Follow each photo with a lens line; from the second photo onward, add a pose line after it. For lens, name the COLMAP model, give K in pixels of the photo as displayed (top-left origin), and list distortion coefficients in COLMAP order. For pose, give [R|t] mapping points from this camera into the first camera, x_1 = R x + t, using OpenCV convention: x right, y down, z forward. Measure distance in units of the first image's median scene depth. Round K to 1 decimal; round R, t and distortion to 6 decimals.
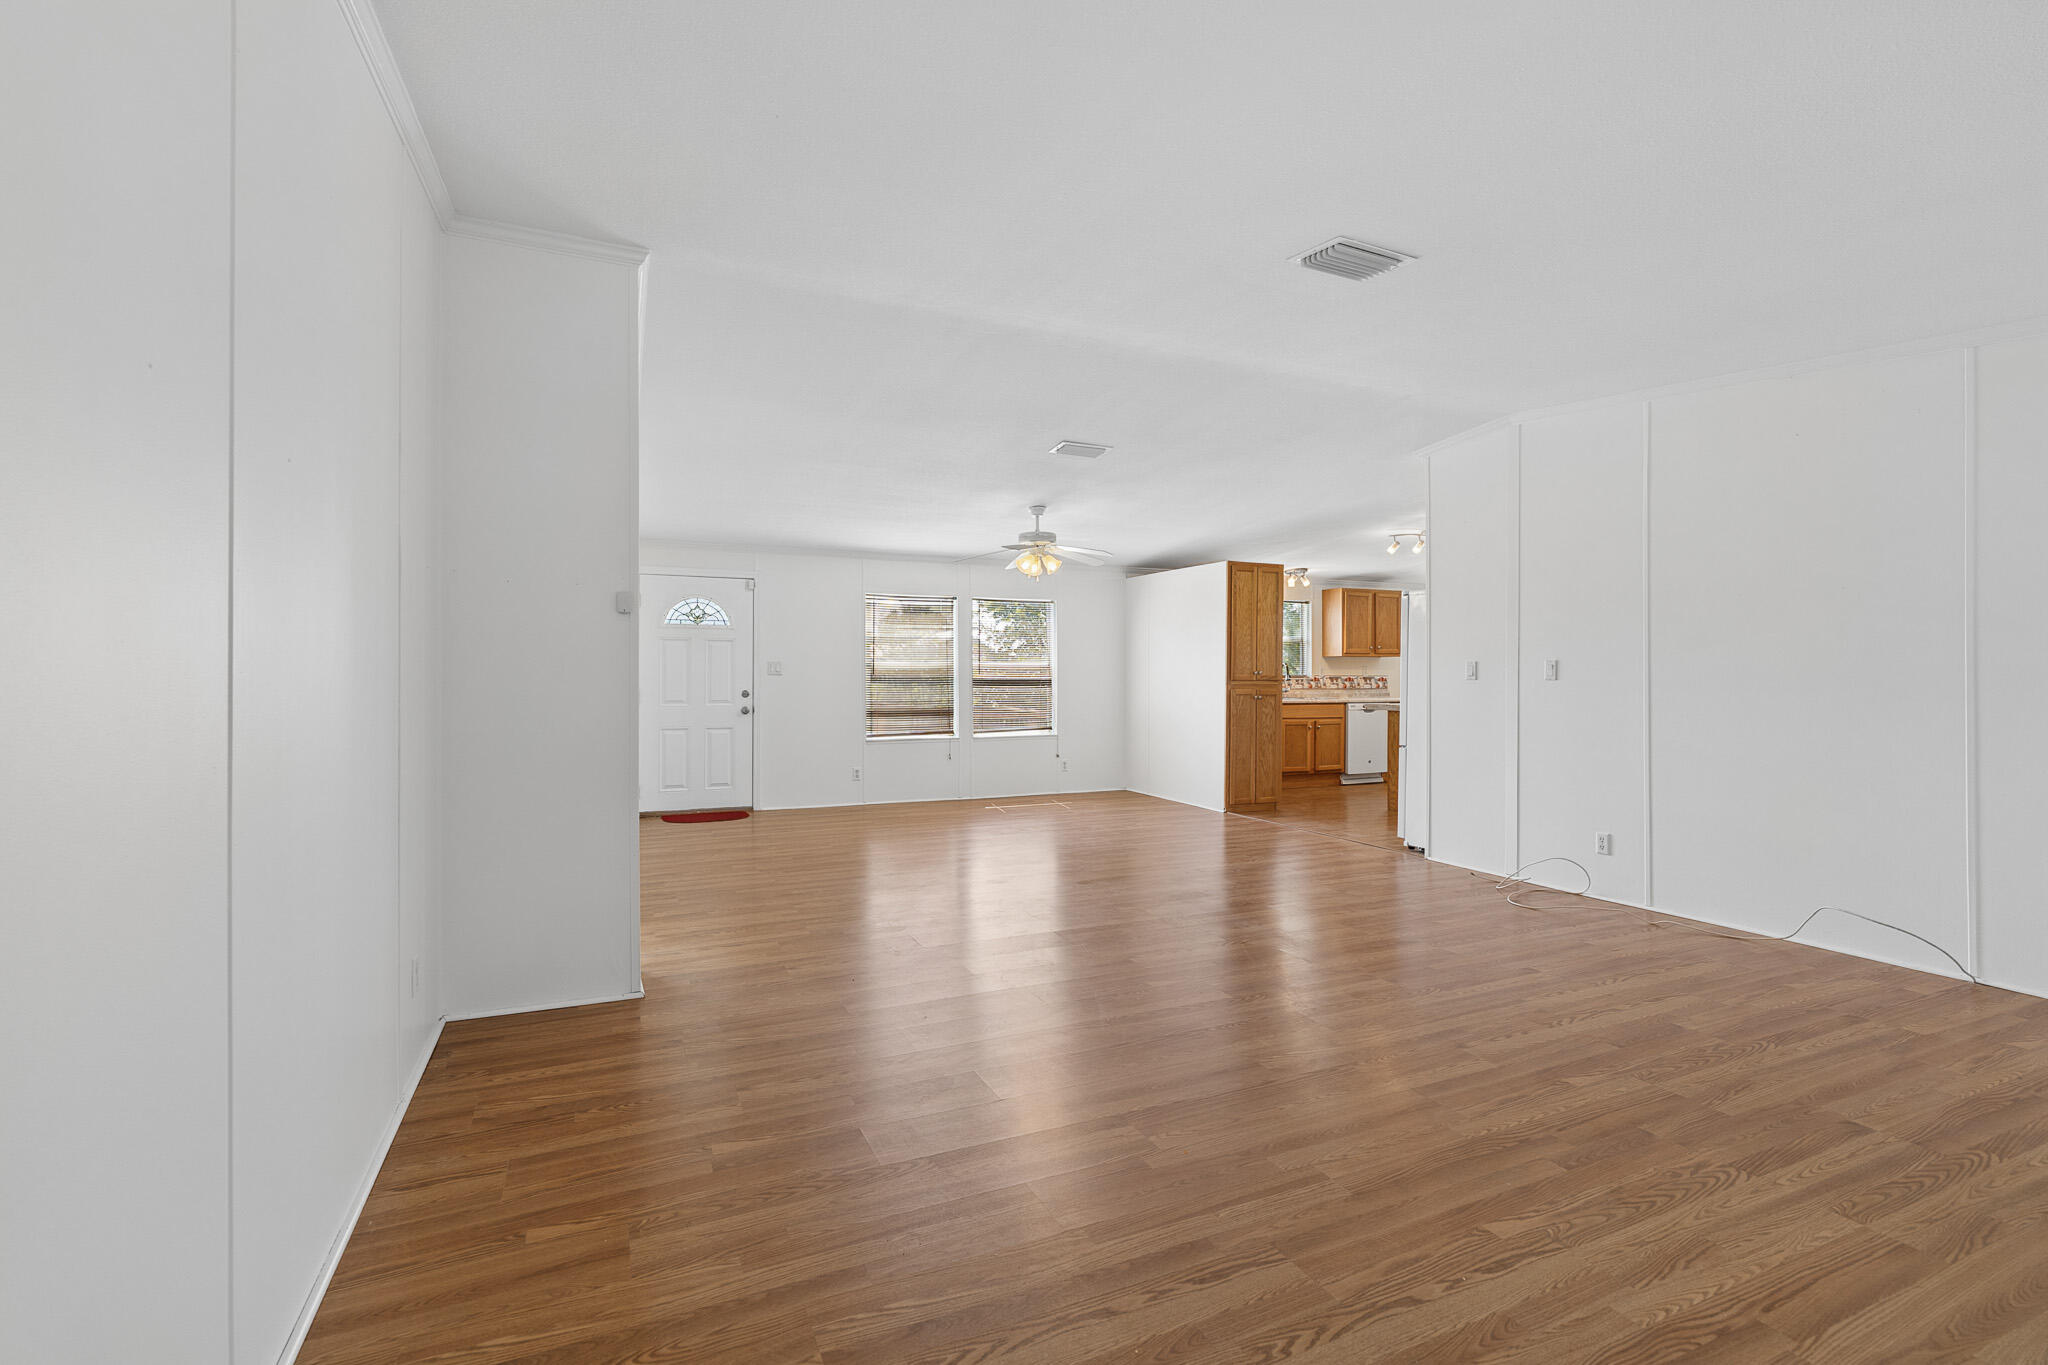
lens RADIAL K [[922.6, 0, 1012.8], [0, 922.6, 670.4], [0, 0, 1]] dist [-0.001295, 0.000687]
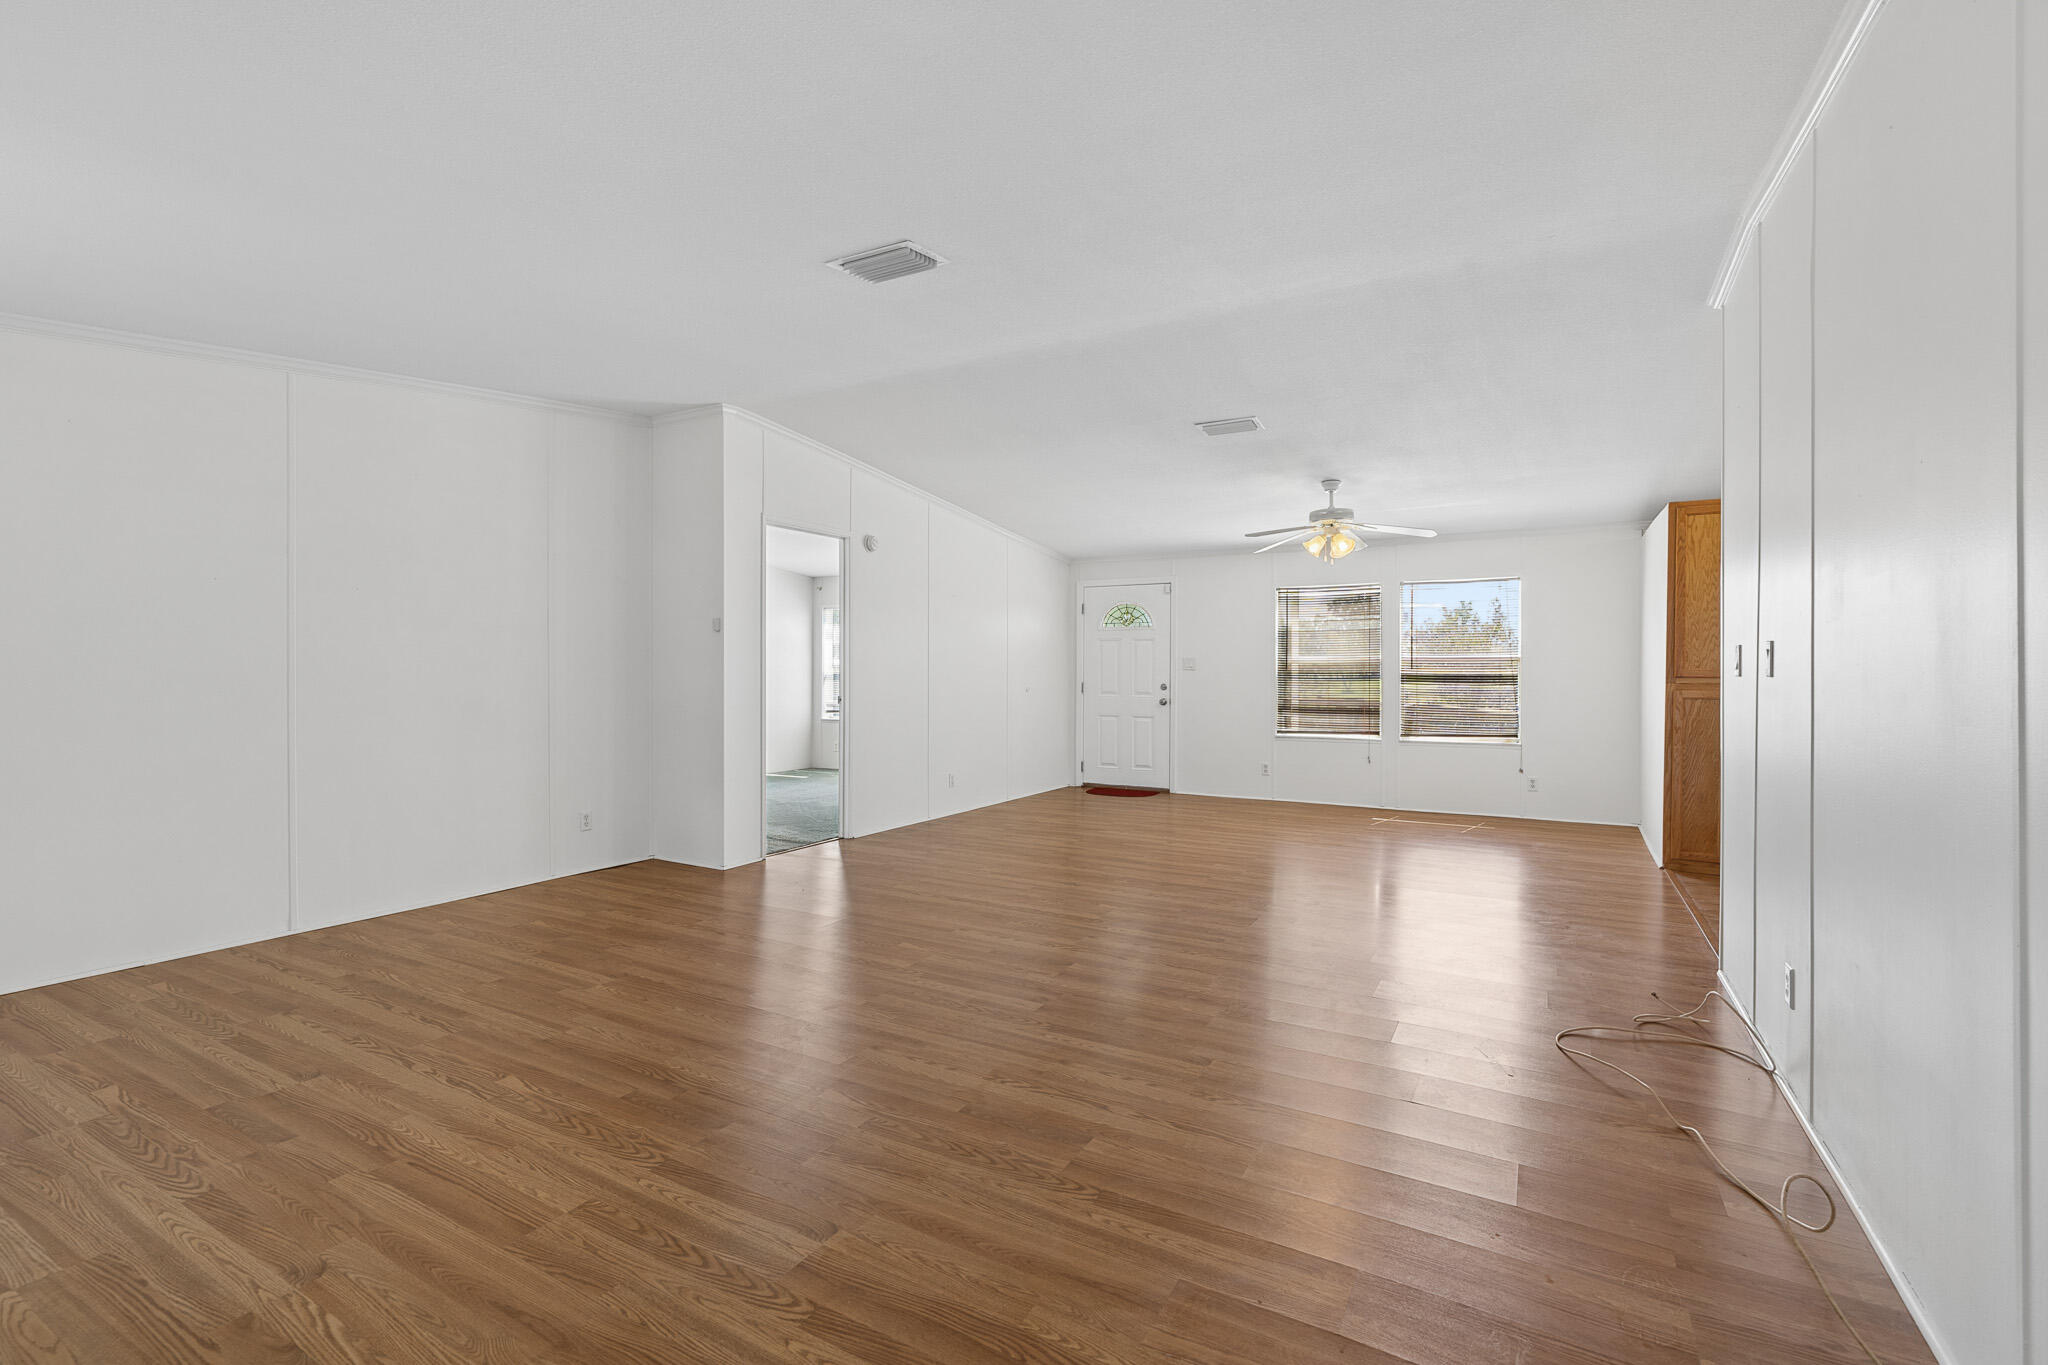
lens RADIAL K [[922.6, 0, 1015.4], [0, 922.6, 680.7], [0, 0, 1]] dist [-0.001295, 0.000687]
pose [[0.574319, 0.008826, -0.818584, 0.531510], [0.005335, 0.999880, 0.014524, 0.000828], [0.818614, -0.012708, 0.574204, 0.216708]]
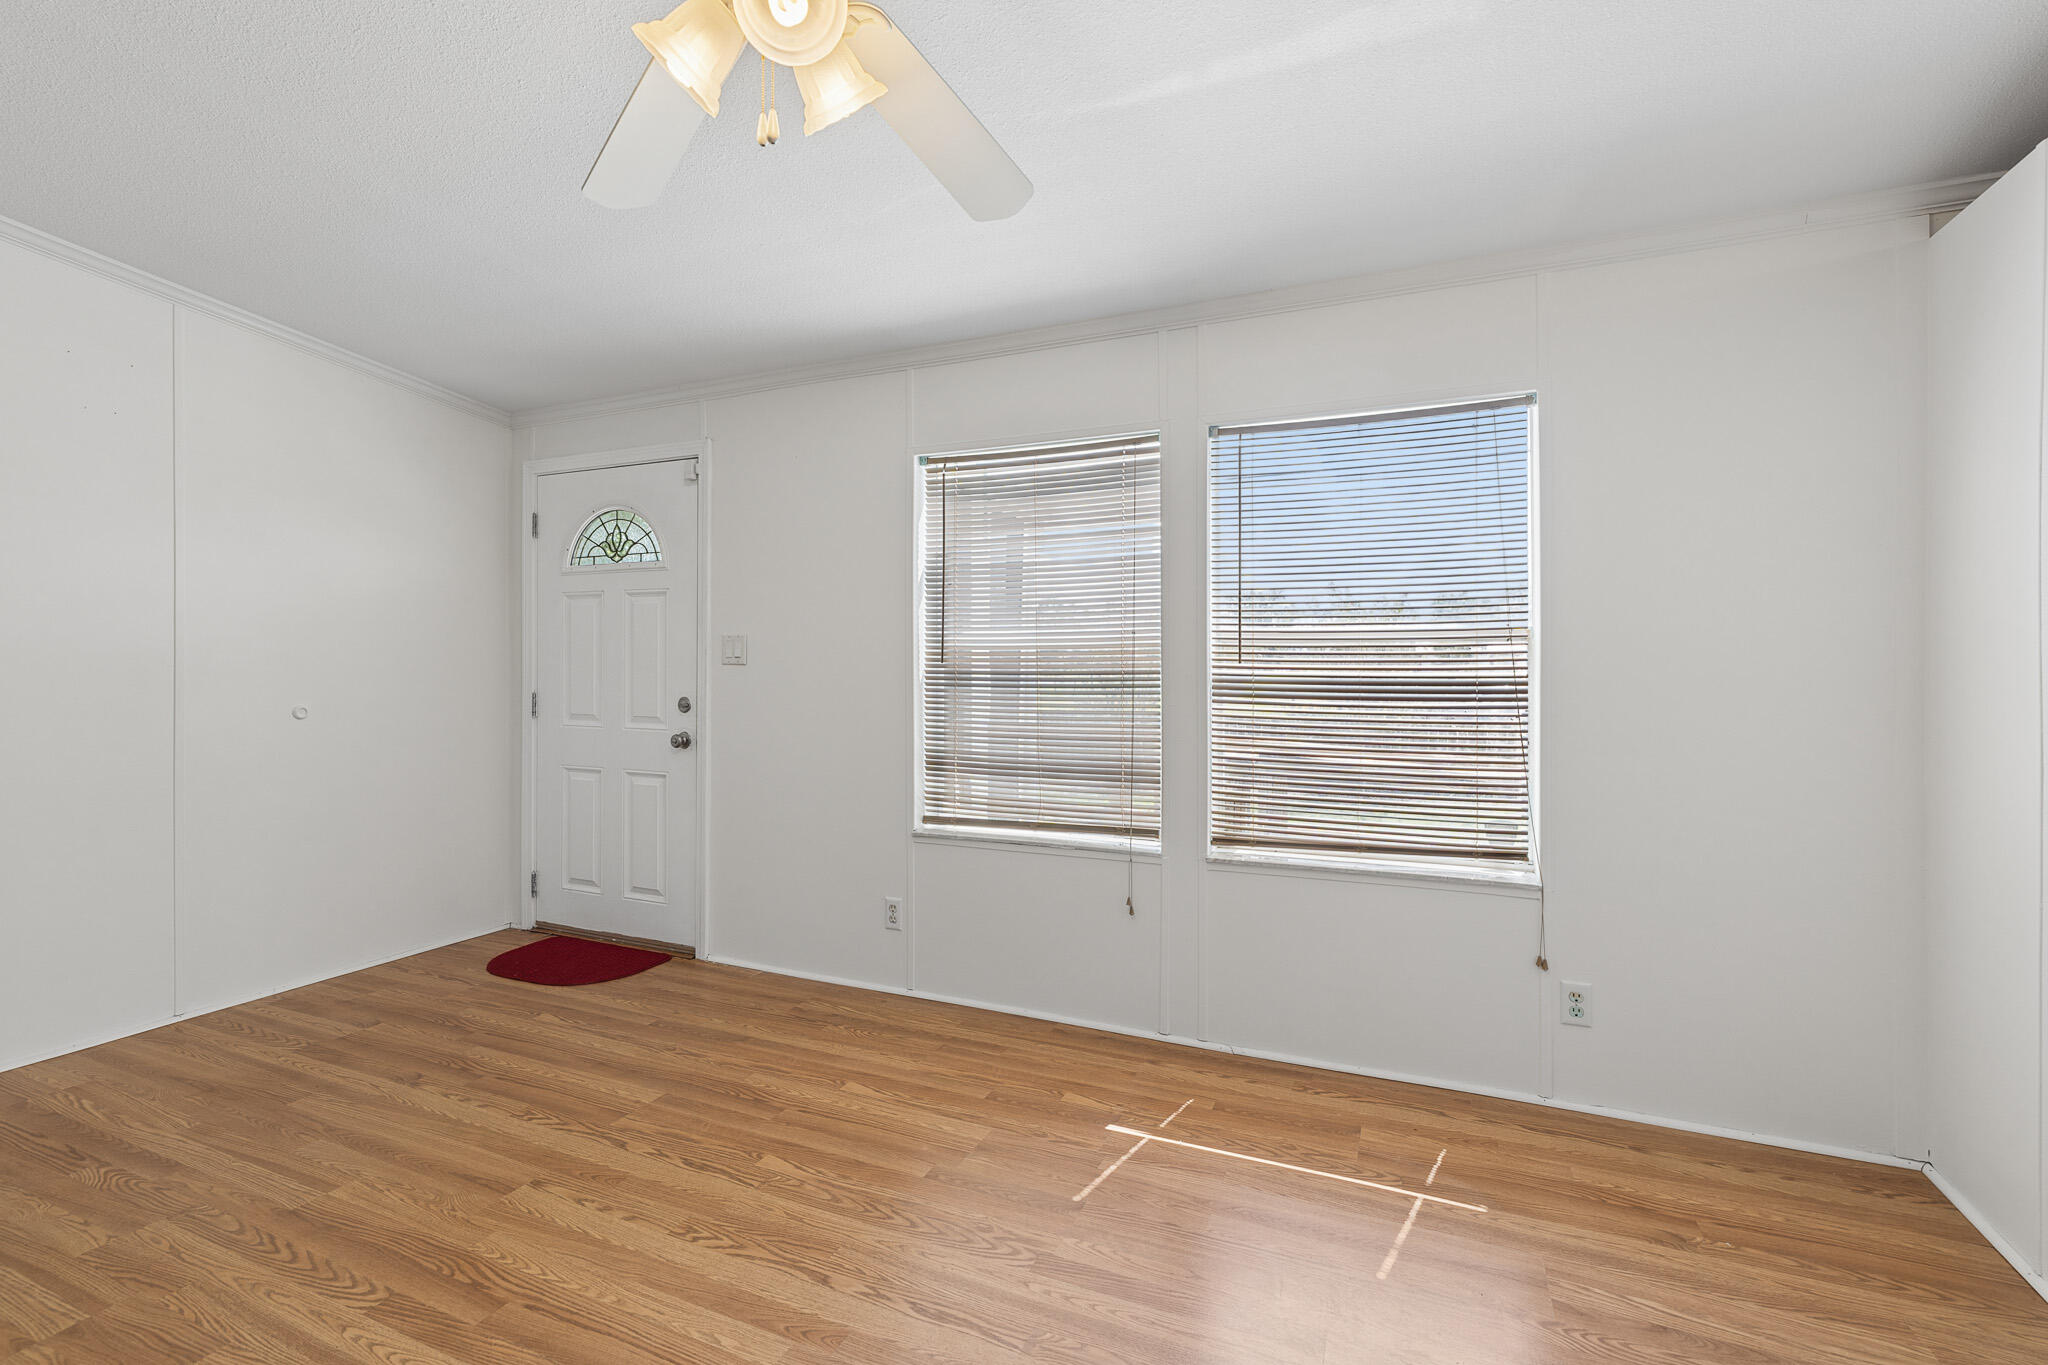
lens RADIAL K [[922.6, 0, 1028.0], [0, 922.6, 675.6], [0, 0, 1]] dist [-0.001295, 0.000687]
pose [[0.667271, -0.002175, -0.744811, 0.176749], [-0.005615, 0.999953, -0.007951, 0.013701], [0.744793, 0.009488, 0.667228, 0.835515]]
